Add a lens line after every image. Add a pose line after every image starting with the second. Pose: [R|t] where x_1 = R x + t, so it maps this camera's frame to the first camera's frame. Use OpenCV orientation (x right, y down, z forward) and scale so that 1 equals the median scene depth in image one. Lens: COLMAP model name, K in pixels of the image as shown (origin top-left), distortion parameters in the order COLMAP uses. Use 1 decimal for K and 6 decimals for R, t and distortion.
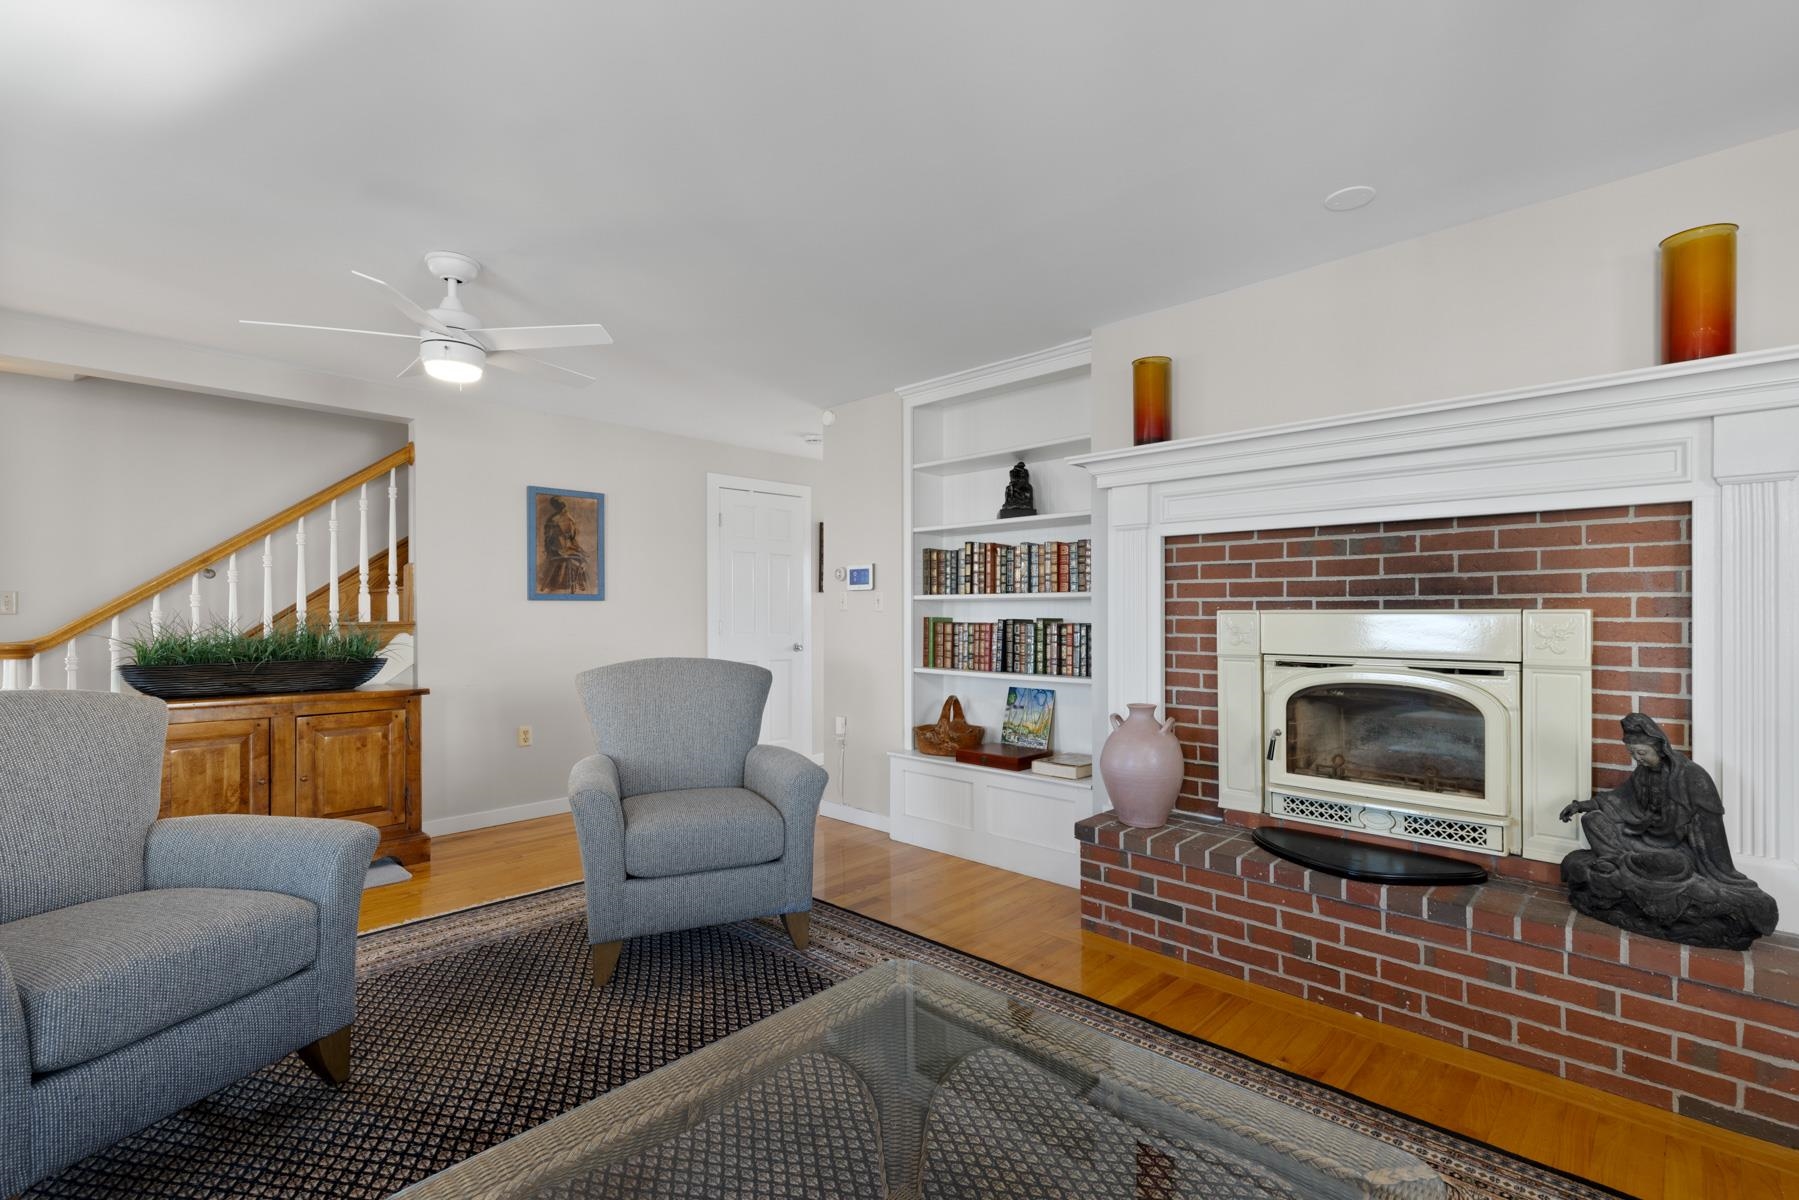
lens RADIAL K [[810.3, 0, 901.8], [0, 810.3, 609.6], [0, 0, 1]] dist [0.000509, -0.000064]
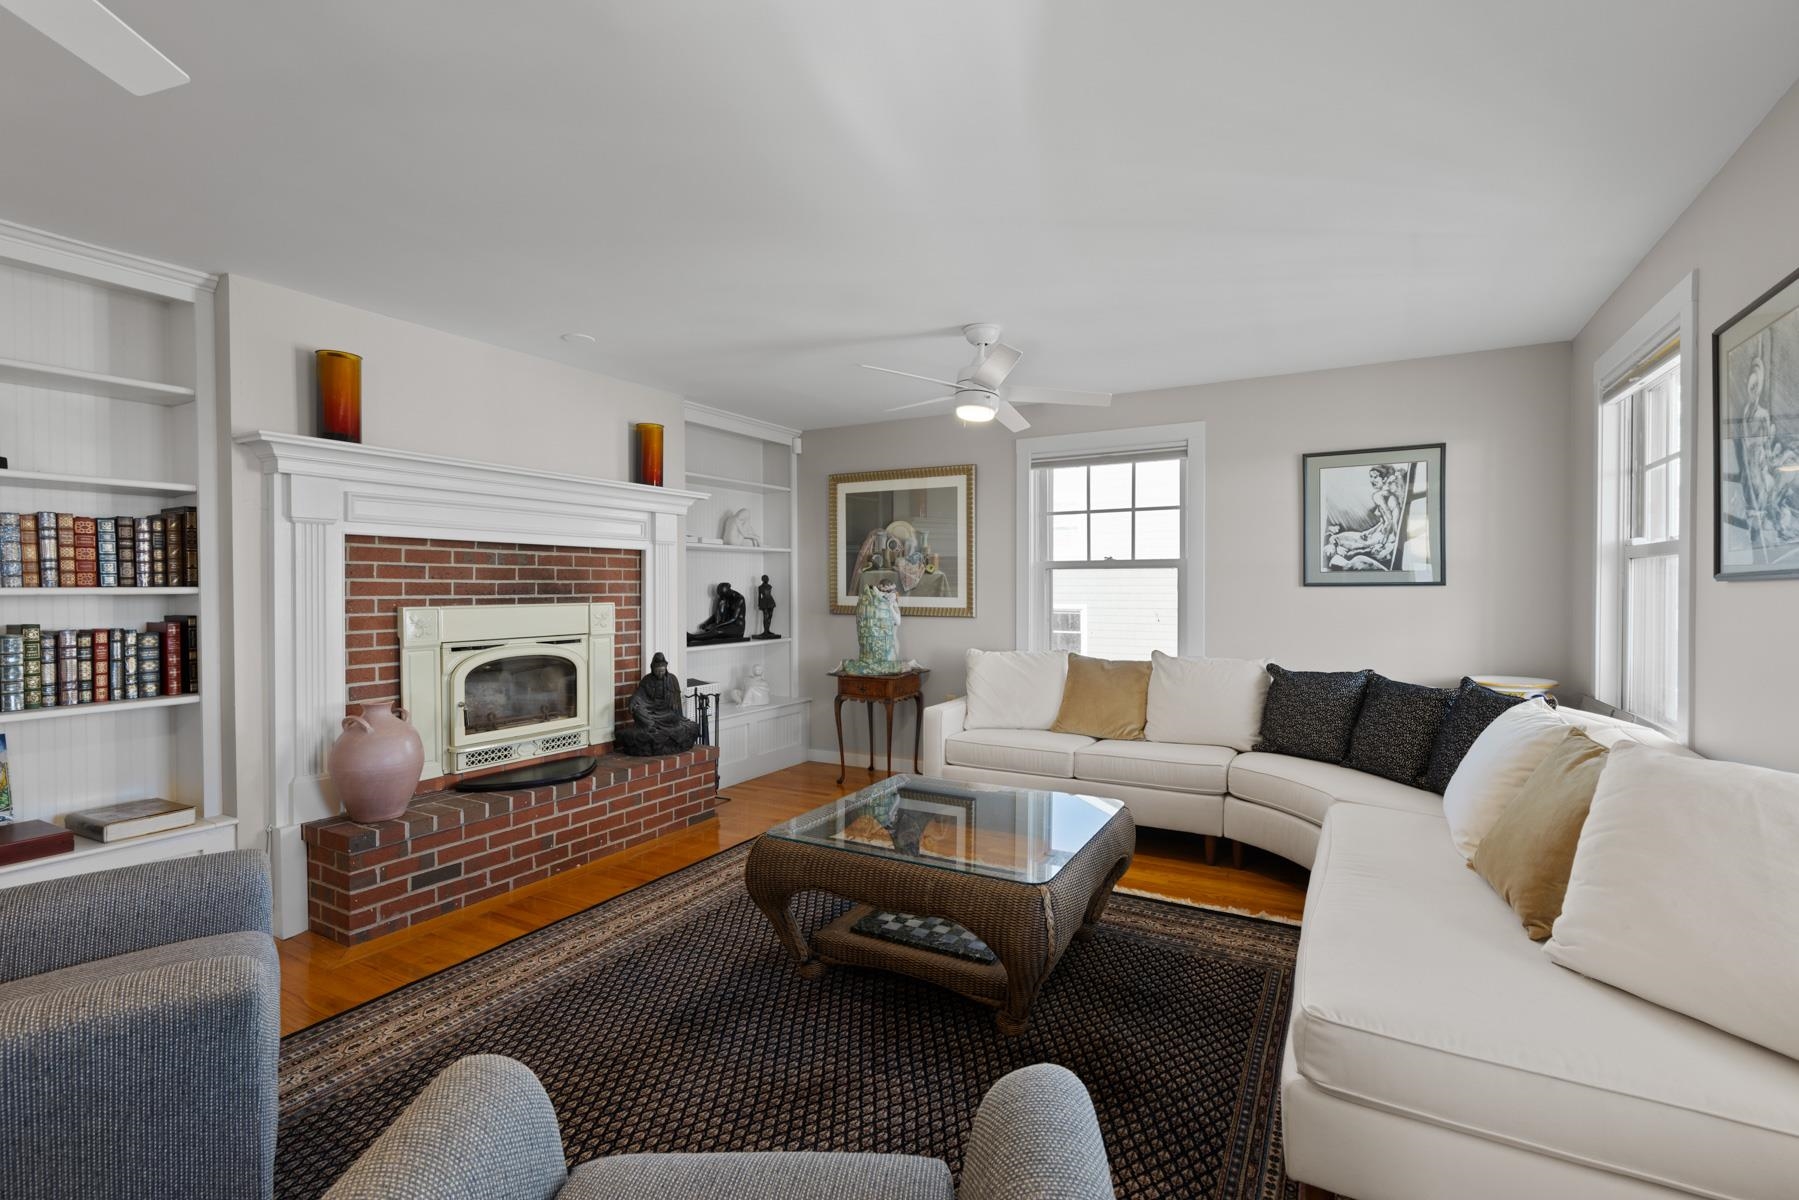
lens RADIAL K [[806.2, 0, 915.0], [0, 806.2, 597.2], [0, 0, 1]] dist [0.011249, -0.000161]
pose [[-0.255806, -0.007834, 0.966697, -0.921424], [0.003441, 0.999953, 0.009014, -0.021744], [-0.966722, 0.005632, -0.255767, 0.649250]]
